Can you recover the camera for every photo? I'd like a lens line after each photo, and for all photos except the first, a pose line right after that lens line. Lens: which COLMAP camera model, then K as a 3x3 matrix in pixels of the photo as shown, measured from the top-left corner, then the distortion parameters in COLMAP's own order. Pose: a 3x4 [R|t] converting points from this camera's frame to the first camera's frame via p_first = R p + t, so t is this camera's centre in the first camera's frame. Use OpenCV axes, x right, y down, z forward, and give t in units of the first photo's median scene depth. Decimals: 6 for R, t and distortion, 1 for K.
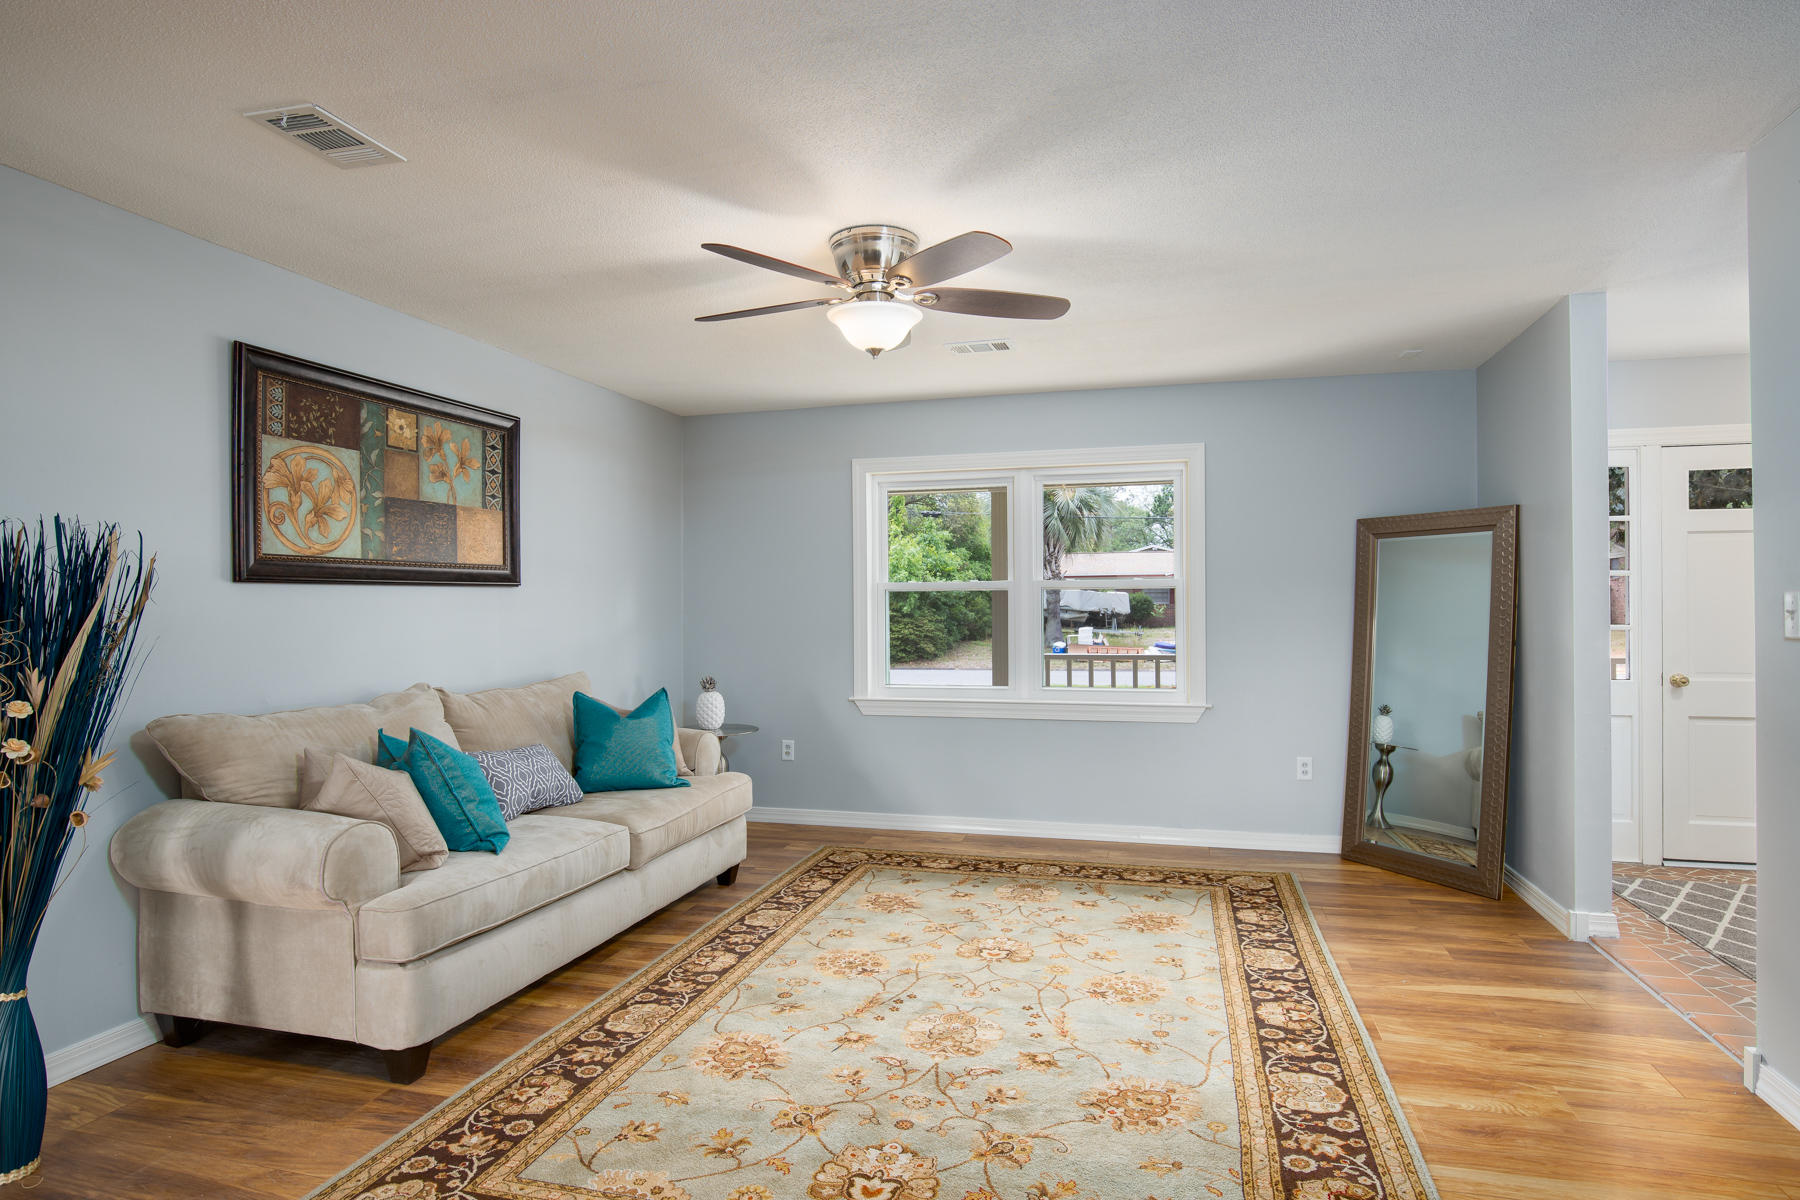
lens RADIAL K [[959.2, 0, 900.3], [0, 959.2, 602.9], [0, 0, 1]] dist [-0.000117, -0.000088]
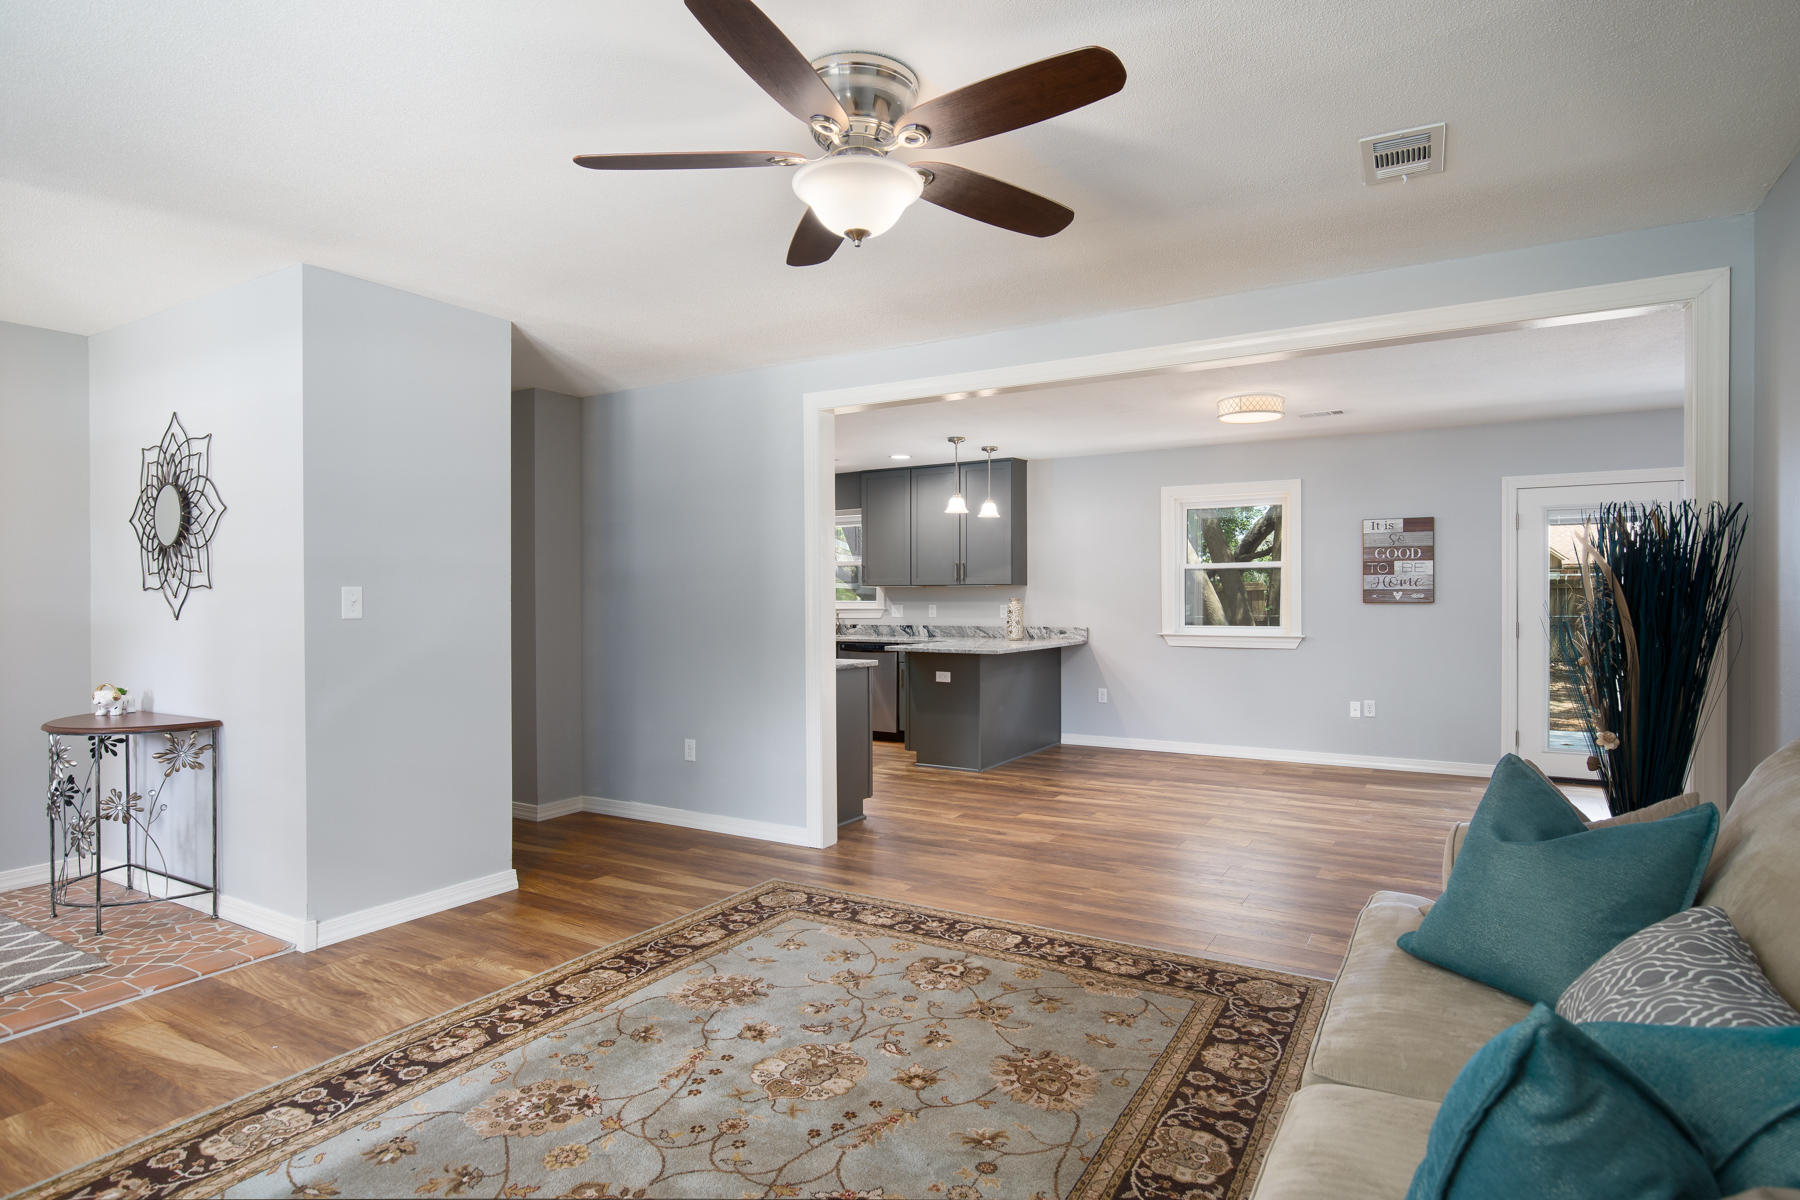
lens RADIAL K [[959.2, 0, 900.9], [0, 959.2, 601.5], [0, 0, 1]] dist [-0.000117, -0.000088]
pose [[-0.964463, 0.008874, 0.264068, -0.284597], [0.009082, 0.999959, -0.000434, 0.009737], [-0.264061, 0.001979, -0.964504, 1.944771]]
